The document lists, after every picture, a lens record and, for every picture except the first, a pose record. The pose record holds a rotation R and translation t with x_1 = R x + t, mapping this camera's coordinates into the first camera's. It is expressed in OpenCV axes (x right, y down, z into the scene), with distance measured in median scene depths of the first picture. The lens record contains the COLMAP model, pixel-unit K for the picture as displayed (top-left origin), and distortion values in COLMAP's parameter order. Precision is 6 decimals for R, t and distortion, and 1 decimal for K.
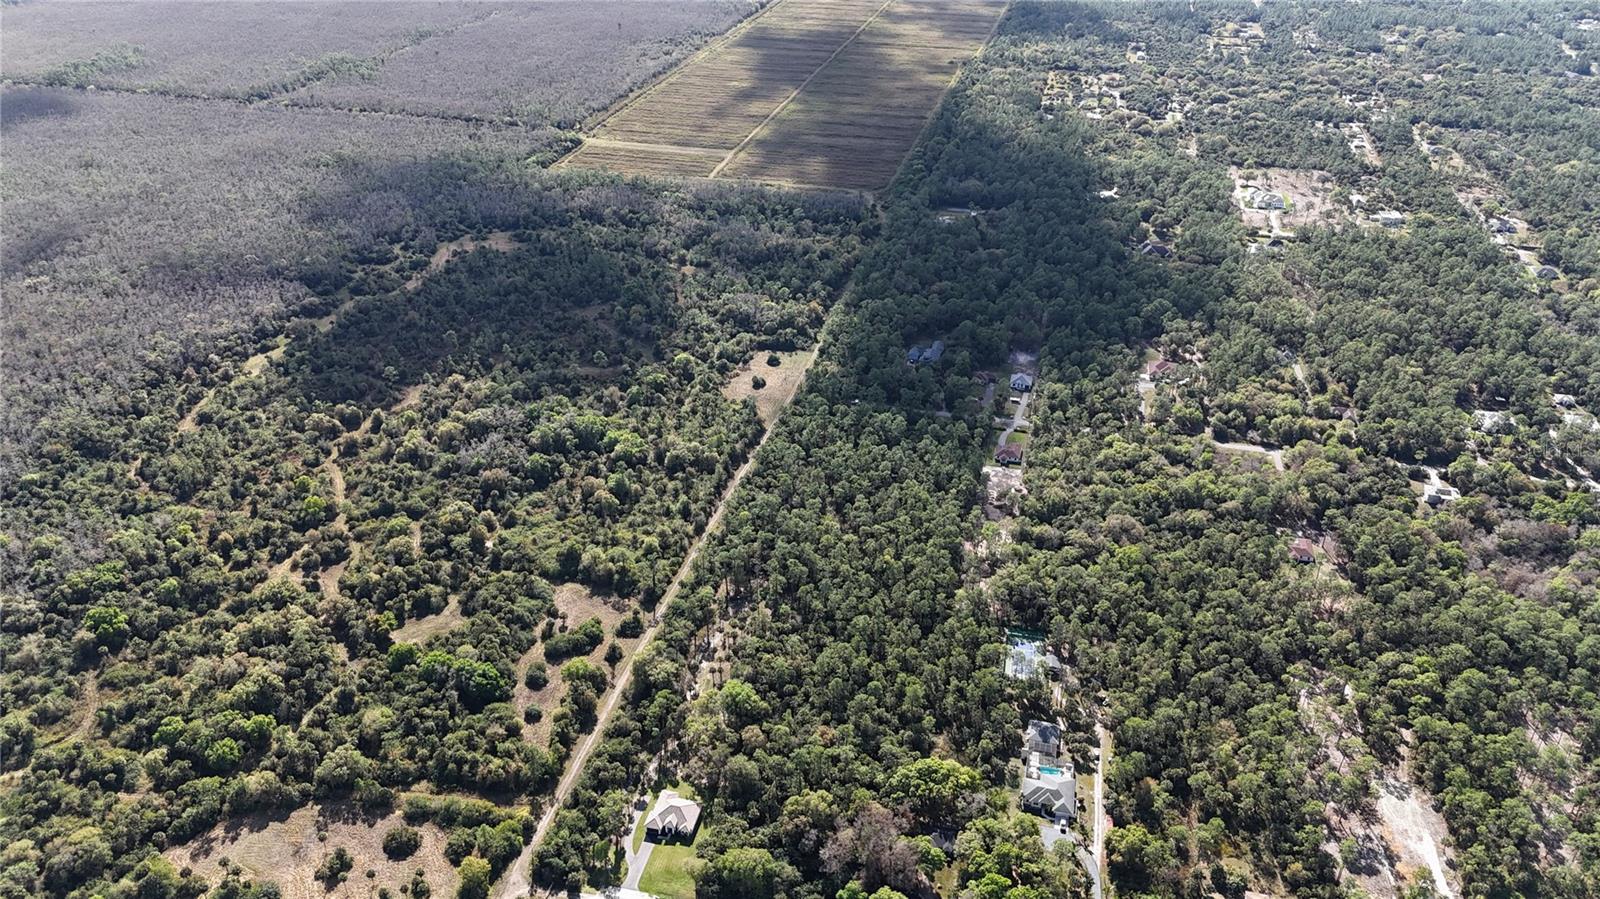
lens RADIAL K [[1191.4, 0, 800.0], [0, 1191.4, 449.5], [0, 0, 1]] dist [0.065073, -0.058504]
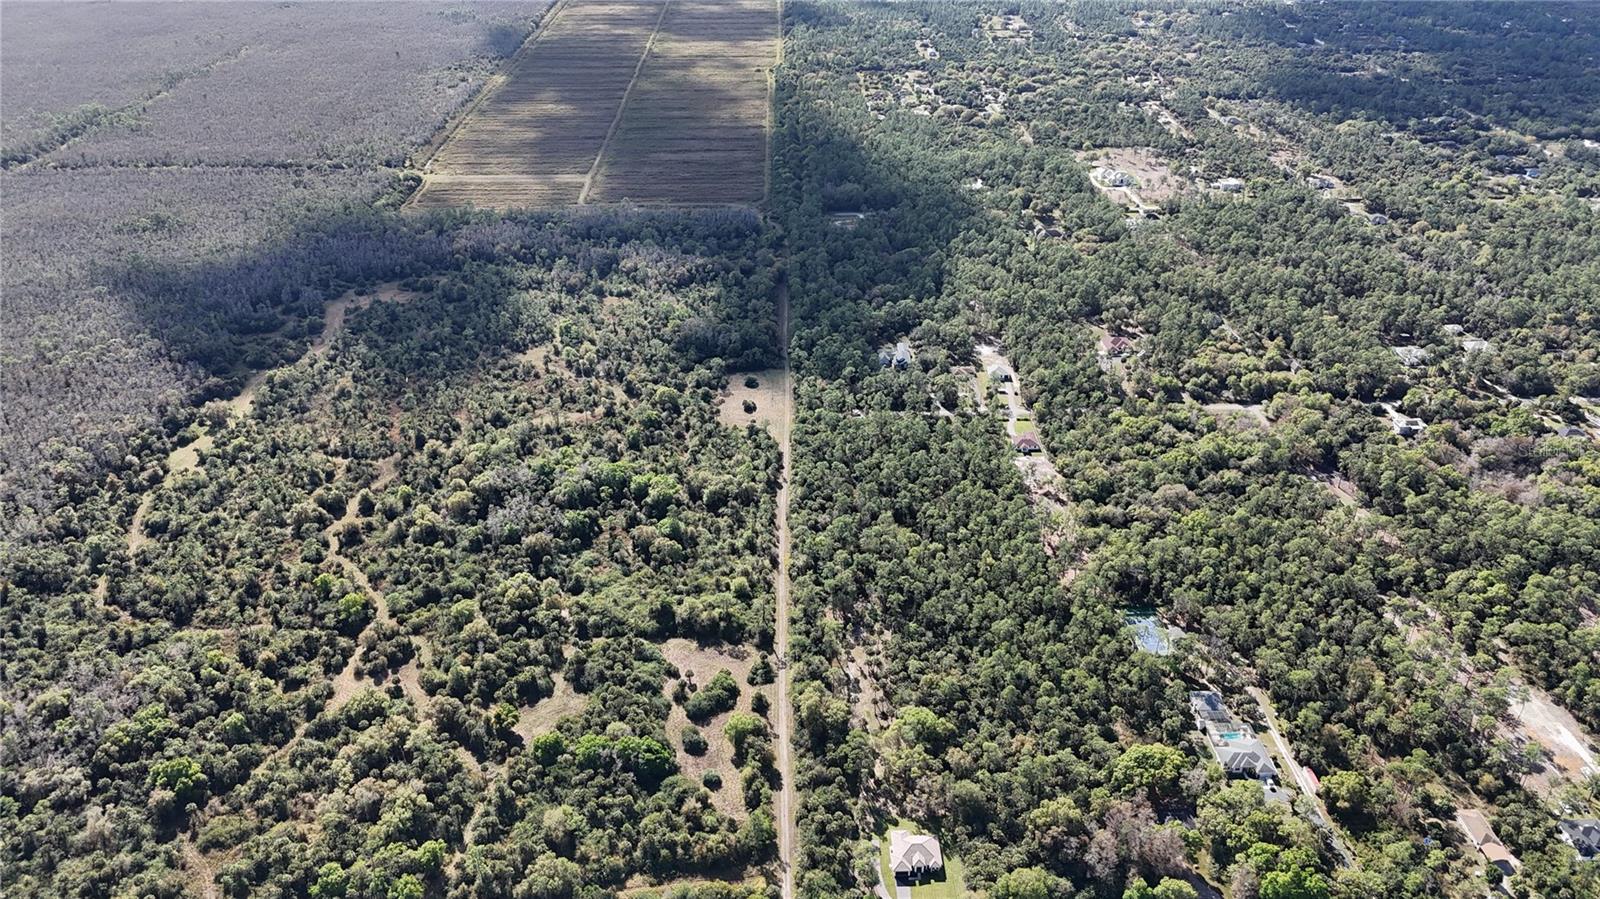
lens RADIAL K [[1191.4, 0, 800.0], [0, 1191.4, 449.5], [0, 0, 1]] dist [0.065073, -0.058504]
pose [[0.965101, -0.137420, 0.222926, -0.277435], [0.138912, 0.990263, 0.009048, -0.030780], [-0.221998, 0.022235, 0.974793, 0.050074]]
